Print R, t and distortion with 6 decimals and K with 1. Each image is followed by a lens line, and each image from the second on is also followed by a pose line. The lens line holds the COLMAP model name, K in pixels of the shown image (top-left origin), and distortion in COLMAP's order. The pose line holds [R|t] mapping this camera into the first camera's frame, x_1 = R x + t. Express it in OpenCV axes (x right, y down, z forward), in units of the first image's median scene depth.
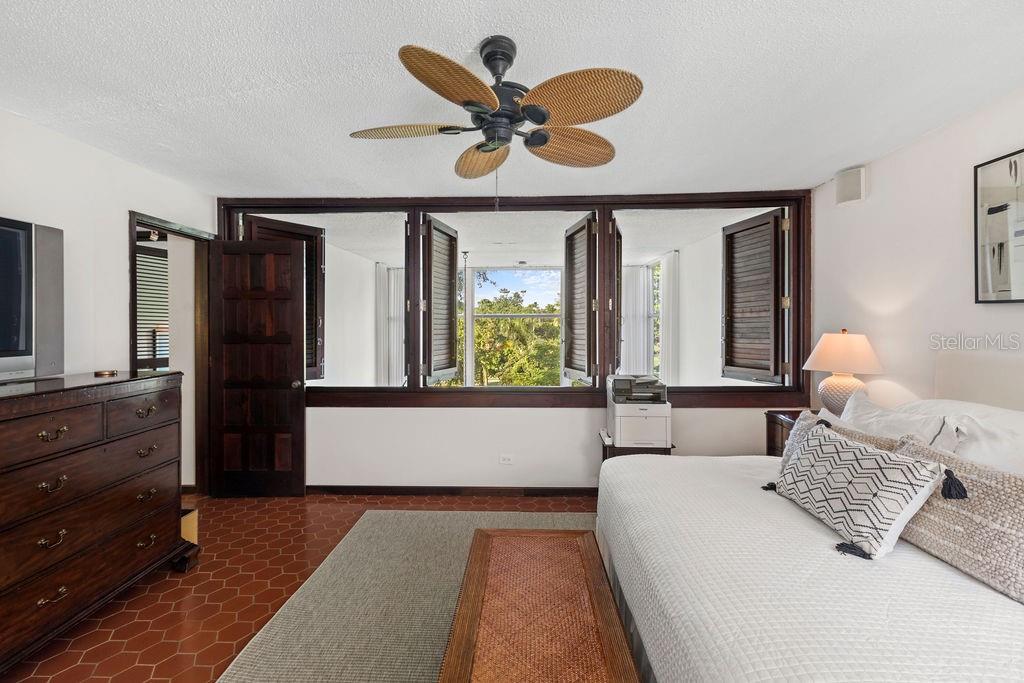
lens RADIAL K [[463.2, 0, 508.6], [0, 463.2, 327.0], [0, 0, 1]] dist [-0.000885, 0.004614]
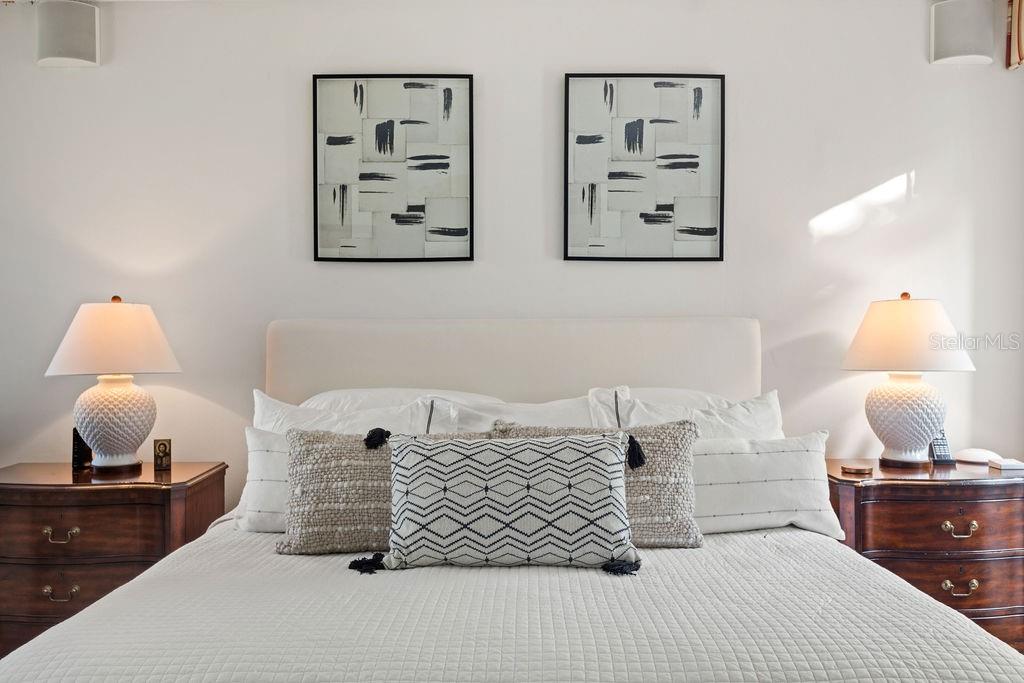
lens RADIAL K [[830.6, 0, 512.0], [0, 830.6, 341.5], [0, 0, 1]] dist [0.002600, -0.001630]
pose [[-0.029192, -0.015504, 0.999454, -0.347672], [0.006132, 0.999858, 0.015690, 0.062399], [-0.999555, 0.006586, -0.029093, 0.746653]]
